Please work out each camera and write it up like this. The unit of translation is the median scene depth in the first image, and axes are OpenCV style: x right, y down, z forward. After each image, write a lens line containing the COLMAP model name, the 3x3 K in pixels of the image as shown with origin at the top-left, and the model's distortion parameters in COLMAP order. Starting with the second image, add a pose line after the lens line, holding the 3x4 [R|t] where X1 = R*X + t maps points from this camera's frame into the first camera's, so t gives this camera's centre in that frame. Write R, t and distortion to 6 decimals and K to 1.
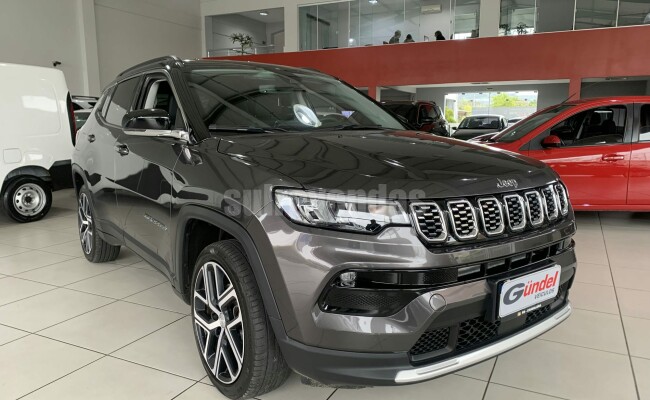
lens RADIAL K [[500.3, 0, 325.0], [0, 500.3, 200.0], [0, 0, 1]] dist [0.070193, -0.121123]
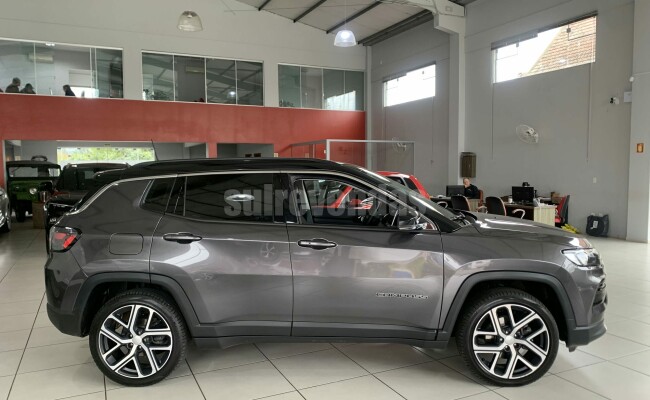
lens RADIAL K [[500.3, 0, 325.0], [0, 500.3, 200.0], [0, 0, 1]] dist [0.070193, -0.121123]
pose [[0.601935, -0.057999, 0.796436, -1.751181], [0.128006, 0.991470, -0.024544, -0.229891], [-0.788218, 0.116723, 0.604225, 0.429641]]
